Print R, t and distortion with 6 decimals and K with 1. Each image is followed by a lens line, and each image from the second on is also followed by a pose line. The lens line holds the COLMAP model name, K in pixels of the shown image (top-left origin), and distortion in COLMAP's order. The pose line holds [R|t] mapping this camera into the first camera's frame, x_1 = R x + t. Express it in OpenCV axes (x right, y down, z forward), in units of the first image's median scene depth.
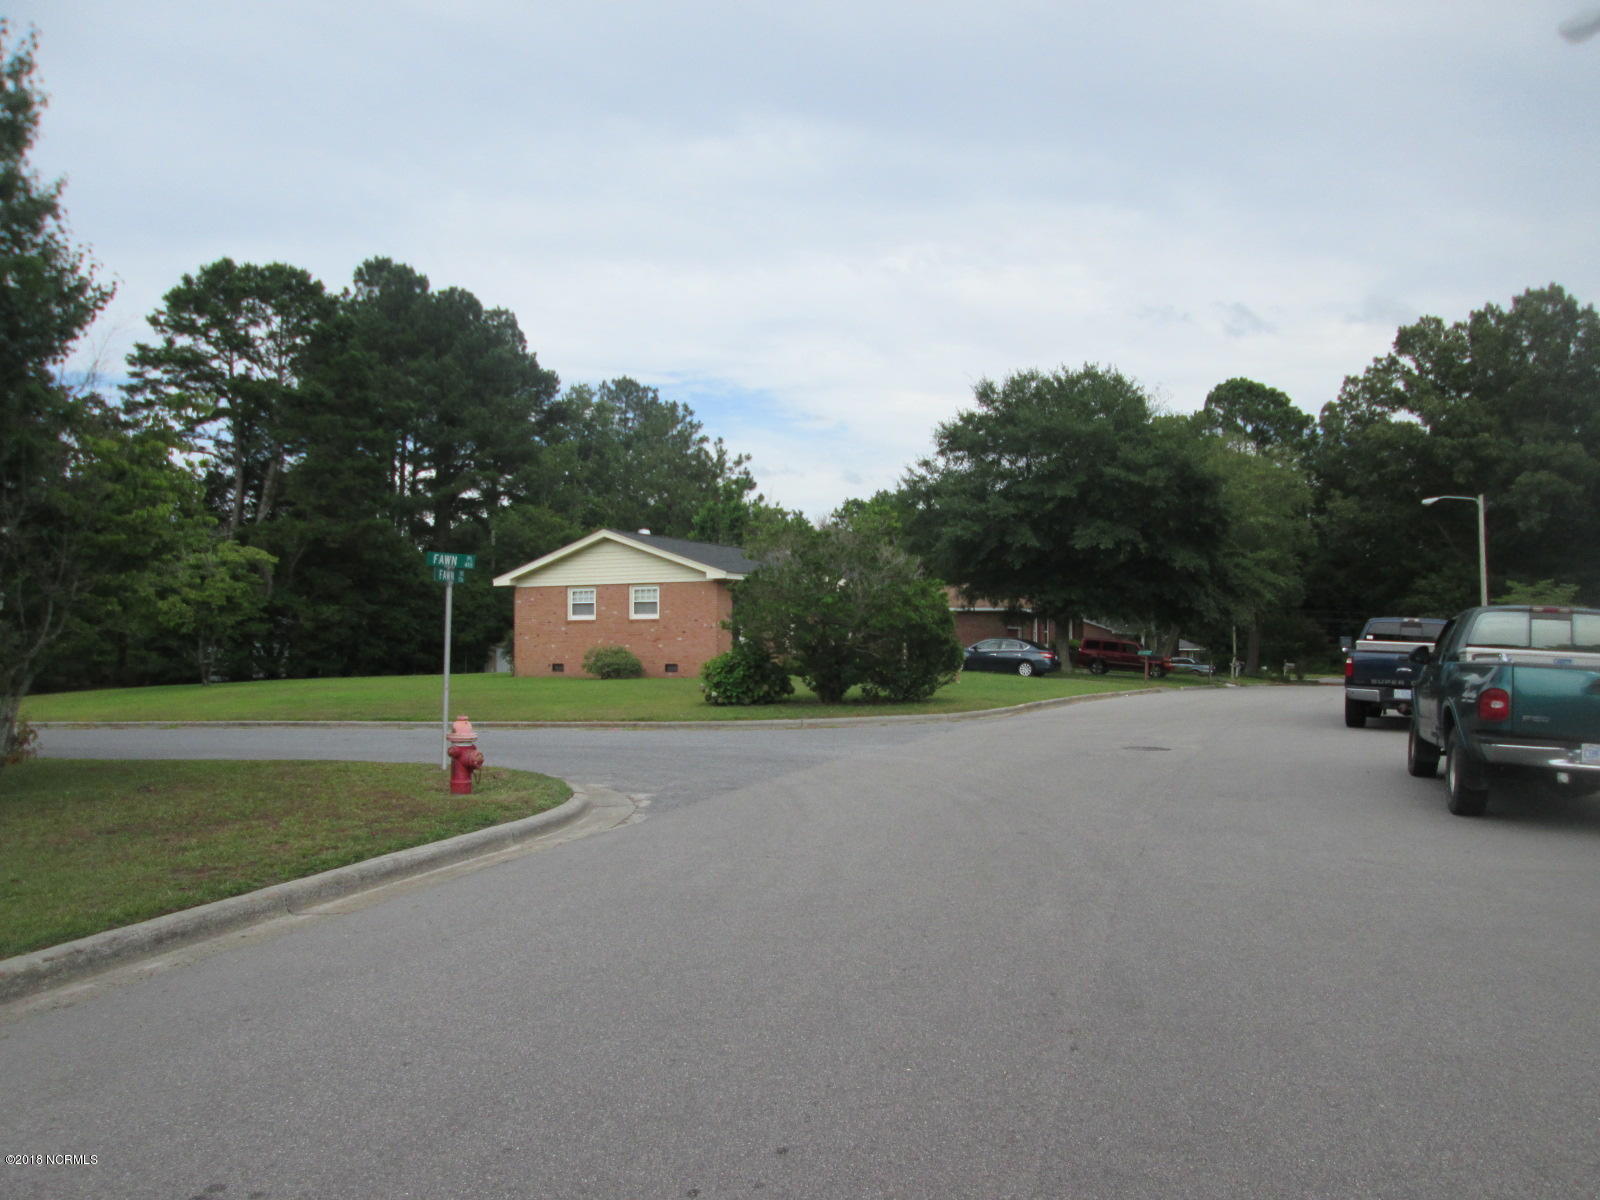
lens RADIAL K [[1271.7, 0, 798.8], [0, 1271.7, 547.0], [0, 0, 1]] dist [-0.093855, 0.052027]
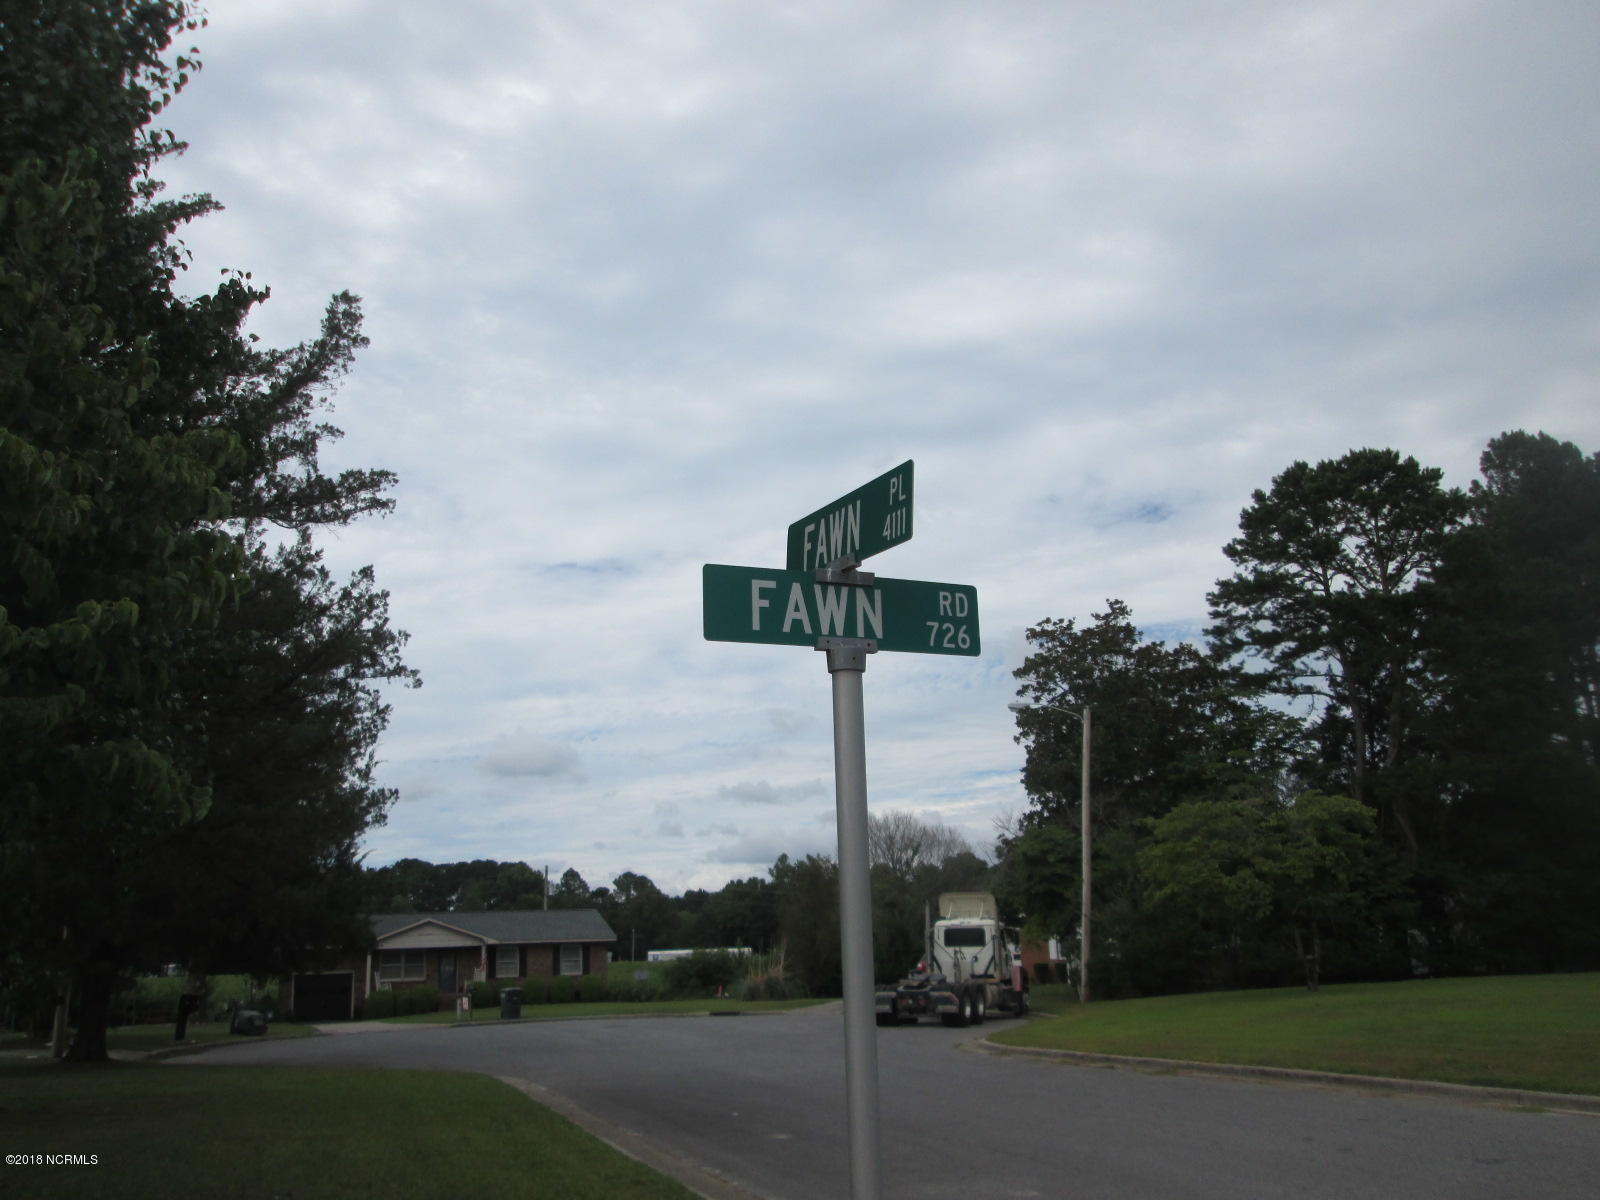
lens RADIAL K [[1271.7, 0, 798.8], [0, 1271.7, 547.0], [0, 0, 1]] dist [-0.093855, 0.052027]
pose [[0.611287, -0.231132, -0.756906, -0.033194], [0.061675, 0.967407, -0.245602, 0.014457], [0.789002, 0.103451, 0.605618, 0.222681]]
